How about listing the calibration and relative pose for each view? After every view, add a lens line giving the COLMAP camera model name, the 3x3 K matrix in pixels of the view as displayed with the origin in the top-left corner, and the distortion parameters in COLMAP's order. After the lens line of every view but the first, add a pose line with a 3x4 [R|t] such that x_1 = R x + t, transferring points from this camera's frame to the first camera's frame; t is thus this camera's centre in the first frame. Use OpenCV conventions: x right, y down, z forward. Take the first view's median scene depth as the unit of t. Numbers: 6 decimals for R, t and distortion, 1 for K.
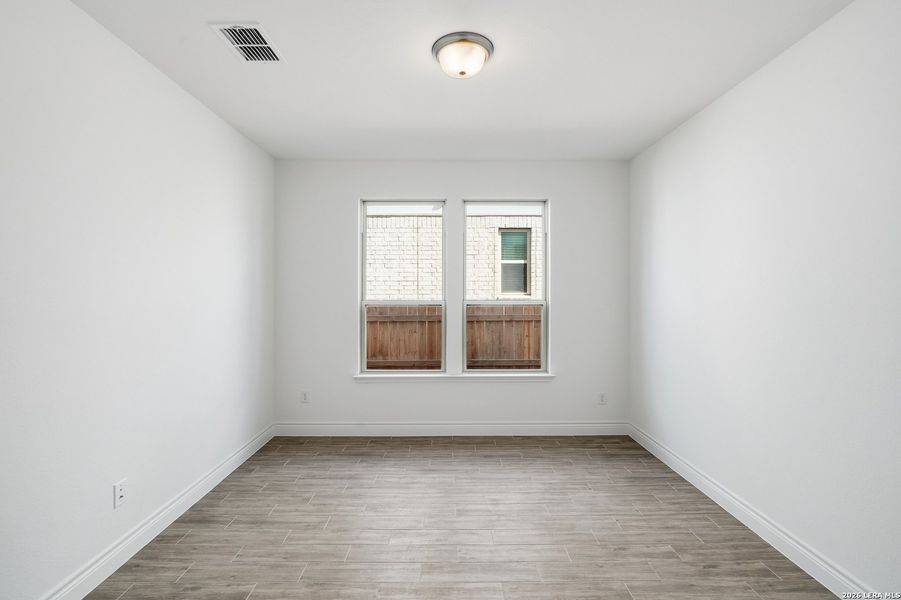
lens RADIAL K [[414.5, 0, 426.9], [0, 414.5, 294.2], [0, 0, 1]] dist [0.000889, 0.003860]
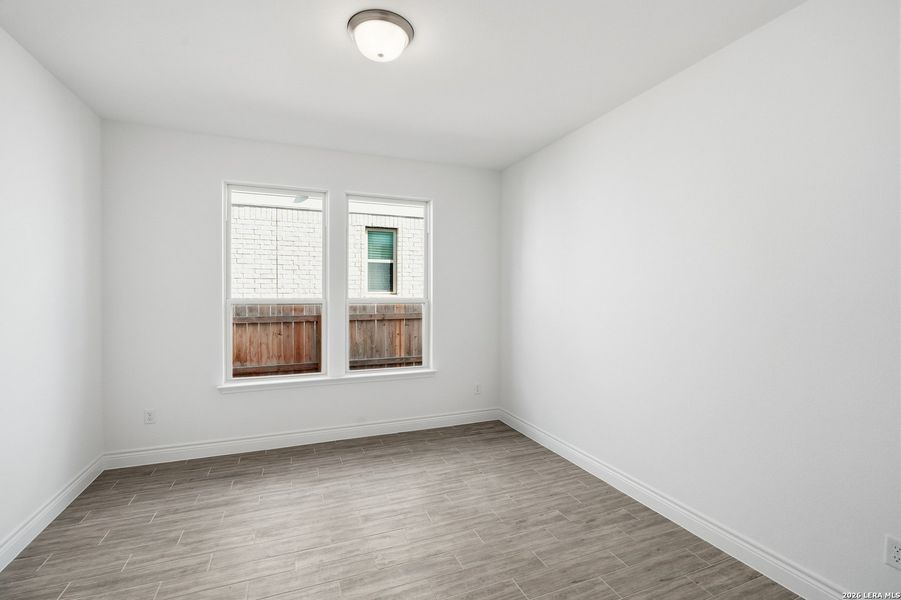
lens RADIAL K [[414.5, 0, 433.0], [0, 414.5, 301.6], [0, 0, 1]] dist [0.000889, 0.003860]
pose [[0.929278, -0.003933, 0.369361, -0.105385], [-0.002136, 0.999869, 0.016019, 0.008037], [-0.369375, -0.015675, 0.929148, 0.049221]]
